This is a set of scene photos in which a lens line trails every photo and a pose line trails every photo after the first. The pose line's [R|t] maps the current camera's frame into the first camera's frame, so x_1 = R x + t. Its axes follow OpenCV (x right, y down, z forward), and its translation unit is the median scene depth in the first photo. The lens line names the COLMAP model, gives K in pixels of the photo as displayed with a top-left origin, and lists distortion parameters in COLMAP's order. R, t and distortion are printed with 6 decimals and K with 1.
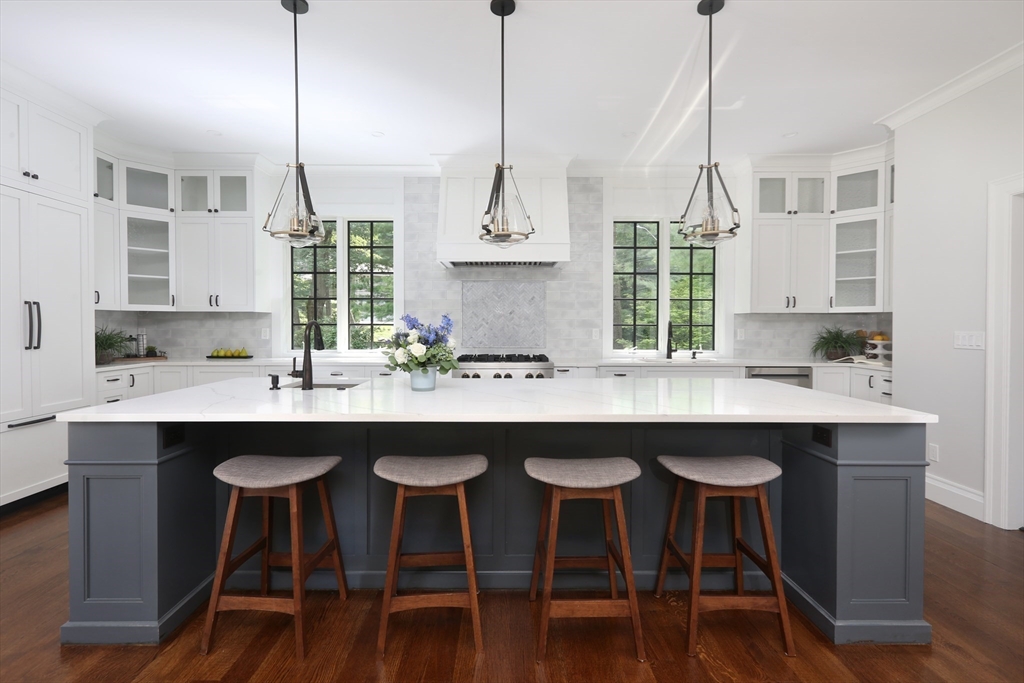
lens RADIAL K [[482.3, 0, 510.8], [0, 482.3, 332.1], [0, 0, 1]] dist [0.003794, 0.000490]
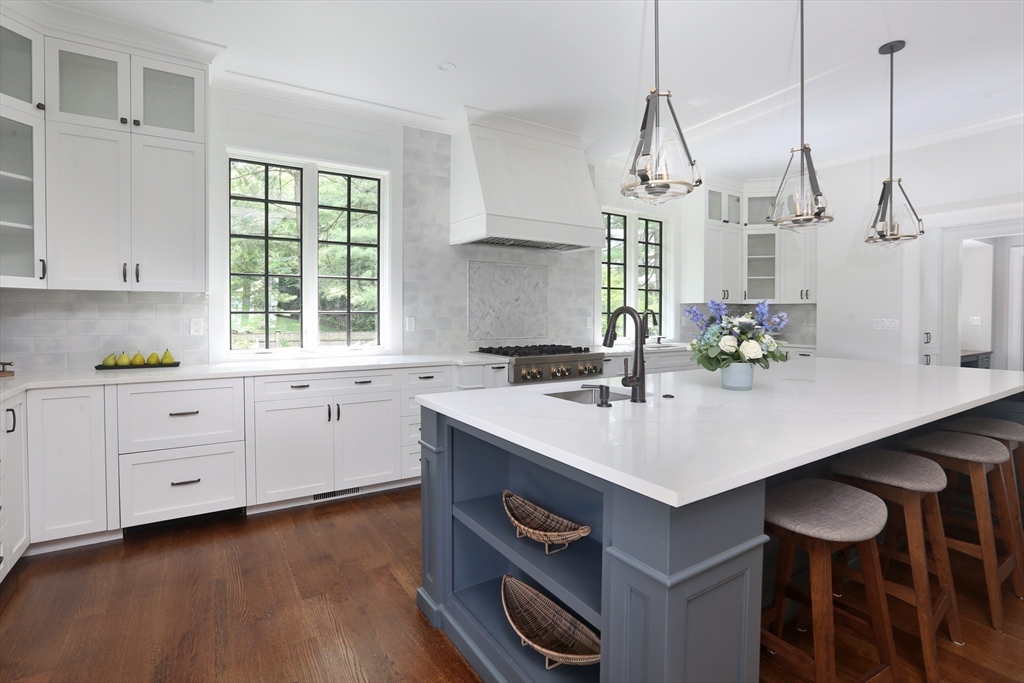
lens RADIAL K [[501.8, 0, 529.5], [0, 501.8, 320.4], [0, 0, 1]] dist [-0.034852, 0.004873]
pose [[0.833133, -0.007585, 0.553021, -0.531793], [0.003102, 0.999954, 0.009042, -0.009864], [-0.553064, -0.005817, 0.833119, 0.220264]]
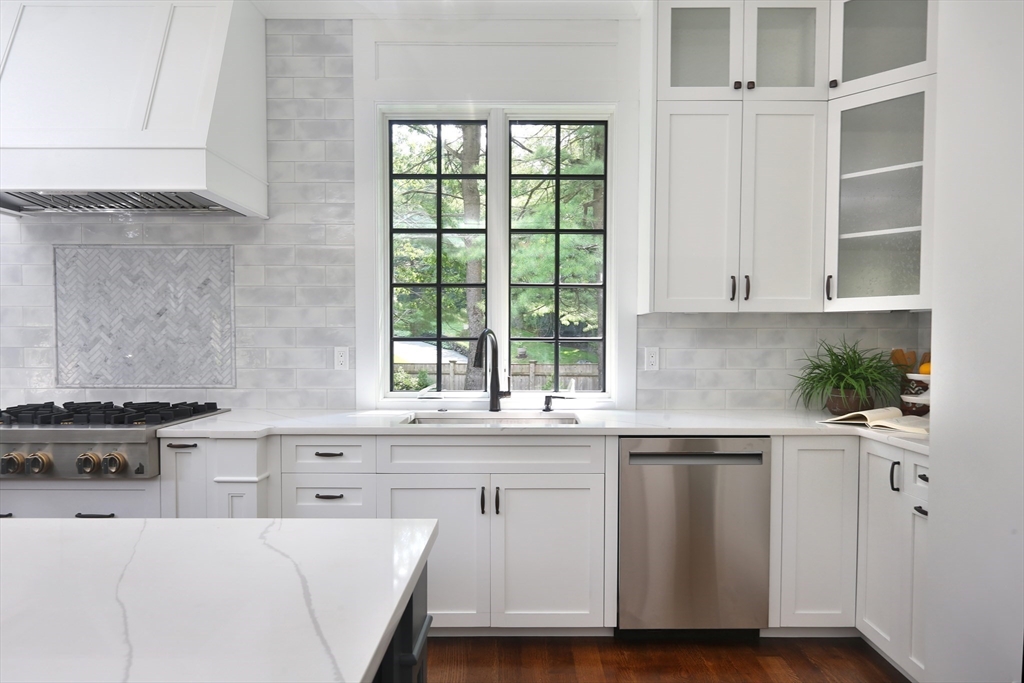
lens RADIAL K [[654.4, 0, 533.8], [0, 654.4, 362.2], [0, 0, 1]] dist [0.000336, -0.002594]
pose [[0.999965, 0.000000, -0.008330, 0.393829], [0.000219, 0.999653, 0.026329, -0.009536], [0.008327, -0.026329, 0.999619, 0.389548]]
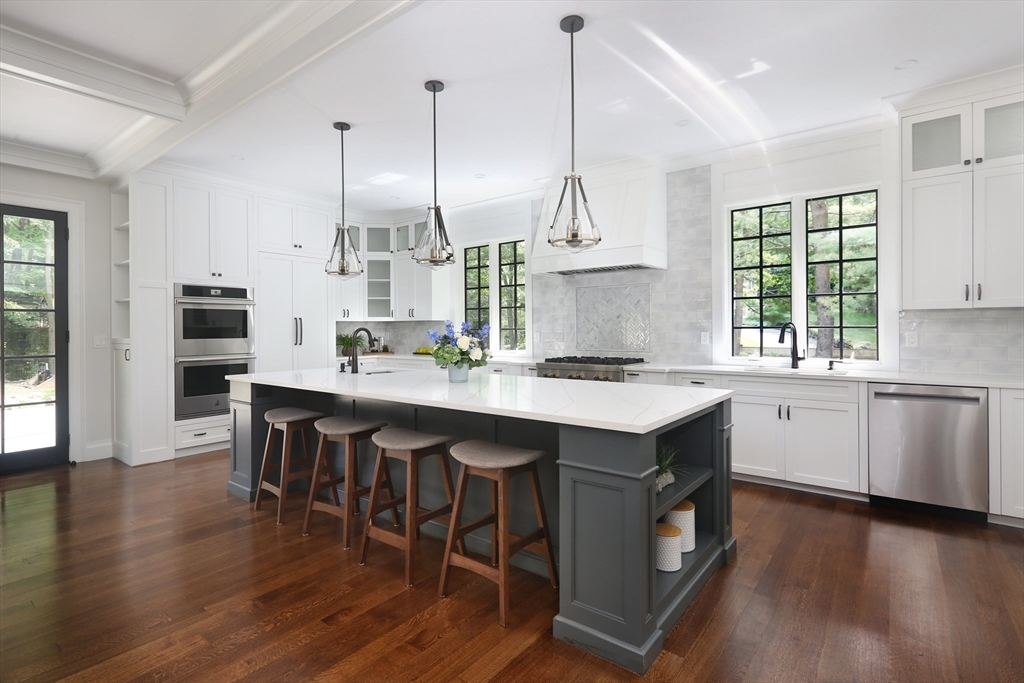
lens RADIAL K [[501.2, 0, 509.9], [0, 501.2, 328.2], [0, 0, 1]] dist [0.002616, -0.000713]
pose [[0.784024, -0.008452, -0.620673, 0.506688], [-0.000928, 0.999890, -0.014789, 0.000003], [0.620730, 0.012171, 0.783930, 0.035987]]
